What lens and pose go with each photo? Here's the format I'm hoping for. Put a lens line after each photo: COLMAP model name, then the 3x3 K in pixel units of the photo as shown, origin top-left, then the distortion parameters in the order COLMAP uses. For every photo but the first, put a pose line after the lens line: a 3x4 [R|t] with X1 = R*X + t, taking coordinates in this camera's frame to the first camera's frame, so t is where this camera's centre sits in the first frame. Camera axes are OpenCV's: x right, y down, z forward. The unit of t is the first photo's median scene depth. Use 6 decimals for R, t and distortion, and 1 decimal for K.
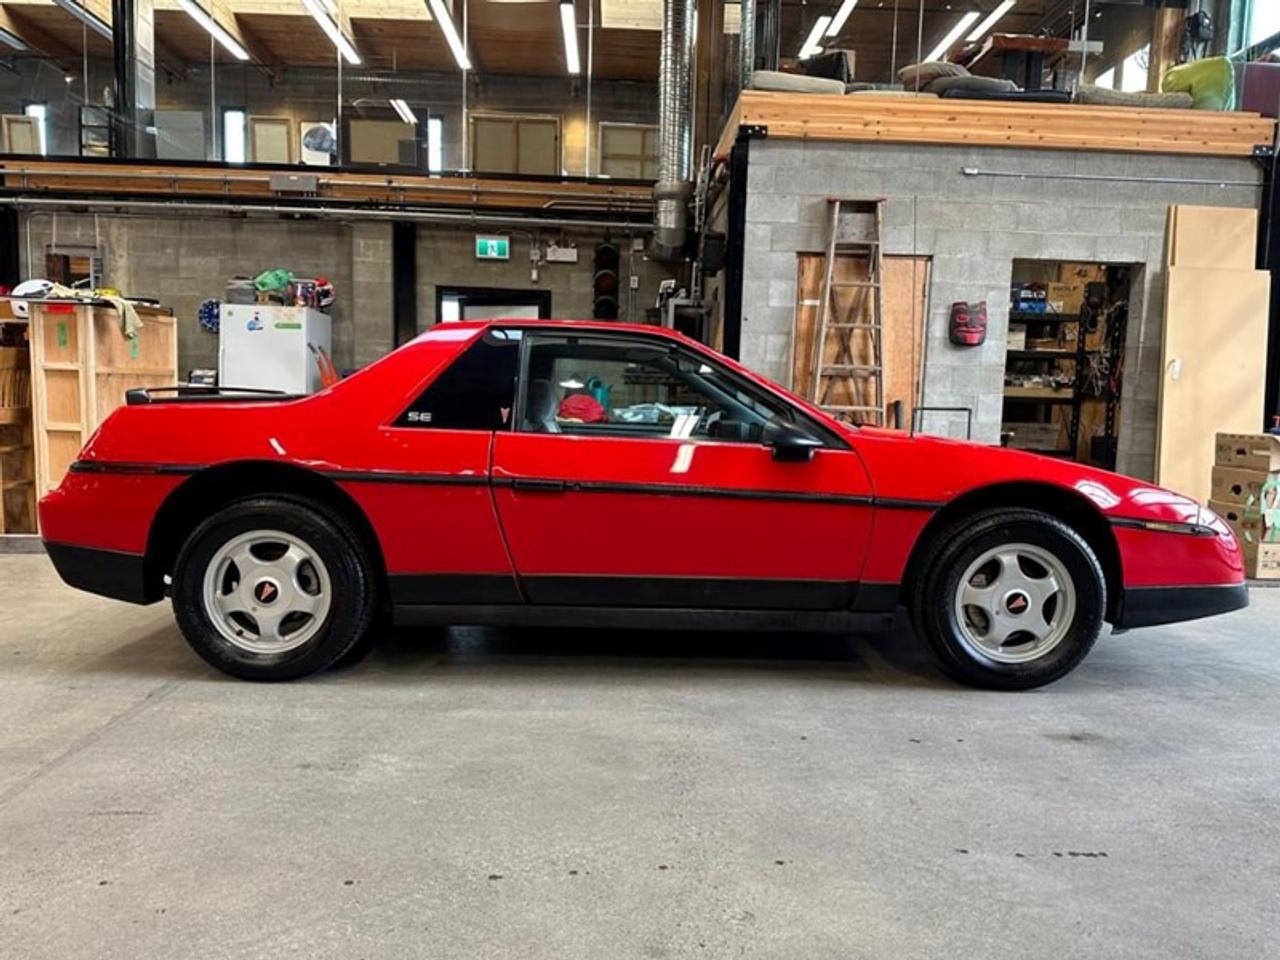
lens RADIAL K [[892.5, 0, 639.9], [0, 892.5, 498.9], [0, 0, 1]] dist [0.053506, -0.077872]
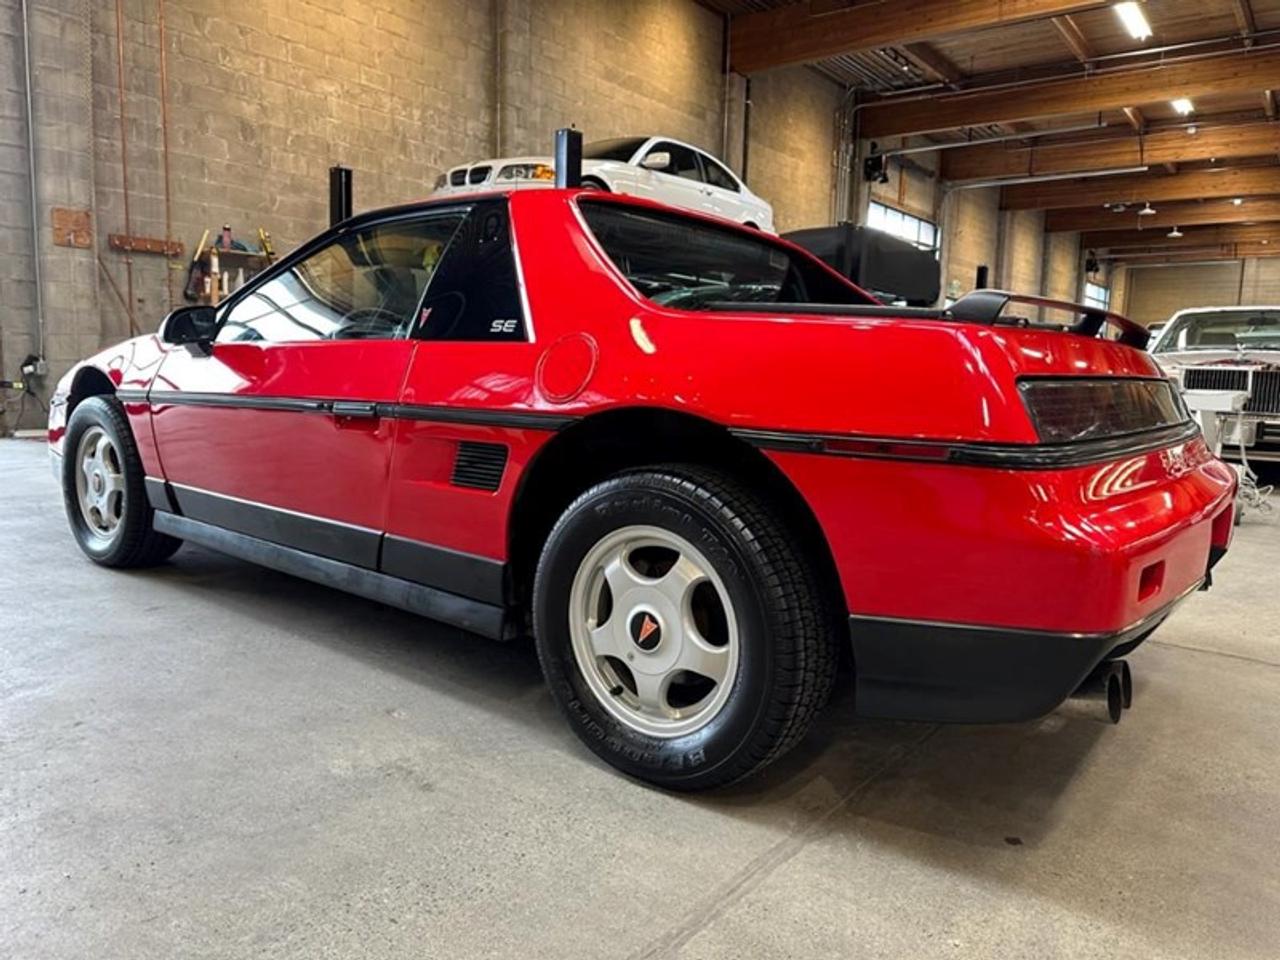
lens RADIAL K [[918.2, 0, 626.4], [0, 918.2, 475.1], [0, 0, 1]] dist [0.021159, -0.017735]
pose [[-0.757947, -0.132130, 0.638795, -0.311708], [0.023099, 0.973220, 0.228711, -0.039076], [-0.651908, 0.188106, -0.734597, 0.463233]]
